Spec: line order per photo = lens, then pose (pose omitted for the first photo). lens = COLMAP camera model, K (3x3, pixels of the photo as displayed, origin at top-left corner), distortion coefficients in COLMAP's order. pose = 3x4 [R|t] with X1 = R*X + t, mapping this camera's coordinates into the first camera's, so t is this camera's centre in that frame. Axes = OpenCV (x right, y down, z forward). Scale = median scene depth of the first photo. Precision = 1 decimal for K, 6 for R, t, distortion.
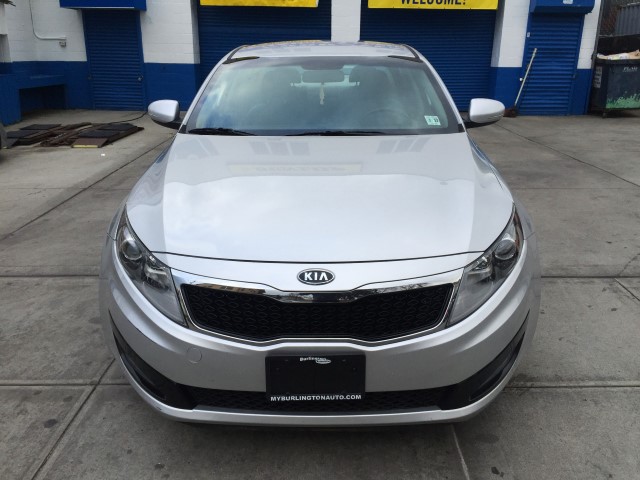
lens RADIAL K [[544.9, 0, 320.0], [0, 544.9, 240.0], [0, 0, 1]] dist [0.092677, -0.133089]
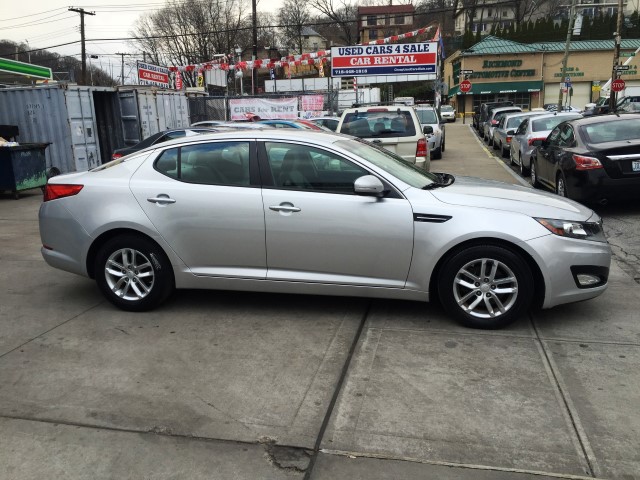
lens RADIAL K [[544.9, 0, 320.0], [0, 544.9, 240.0], [0, 0, 1]] dist [0.092677, -0.133089]
pose [[0.193815, -0.203471, 0.959706, -1.935607], [0.343702, 0.930337, 0.127833, -0.404667], [-0.918860, 0.305077, 0.250246, 1.077701]]
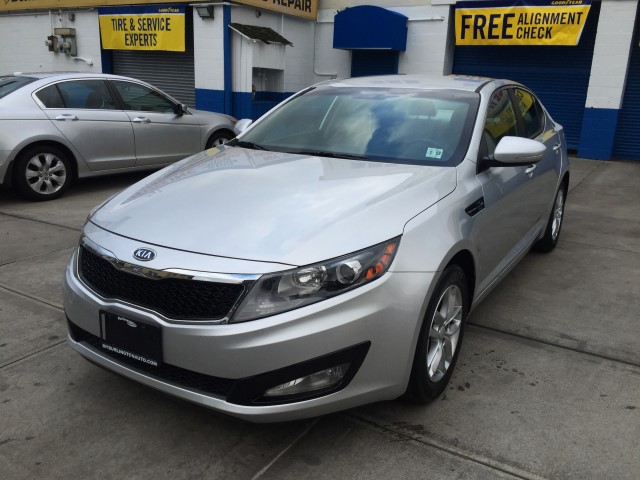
lens RADIAL K [[540.3, 0, 320.0], [0, 540.3, 240.0], [0, 0, 1]] dist [0.093784, -0.133686]
pose [[0.859448, 0.166795, -0.483247, 0.613929], [-0.196609, 0.980417, -0.011271, -0.018003], [0.471904, 0.104698, 0.875411, 0.087849]]
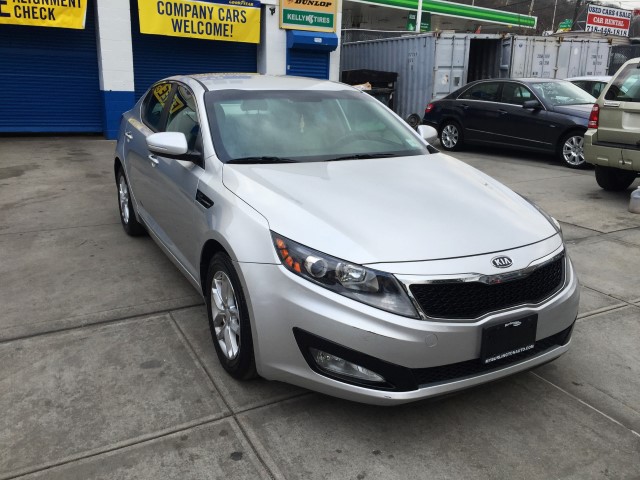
lens RADIAL K [[544.9, 0, 320.0], [0, 544.9, 240.0], [0, 0, 1]] dist [0.092677, -0.133089]
pose [[0.870816, -0.116816, 0.477528, -0.696015], [0.135944, 0.990701, -0.005555, -0.025636], [-0.472439, 0.069754, 0.878599, 0.023915]]
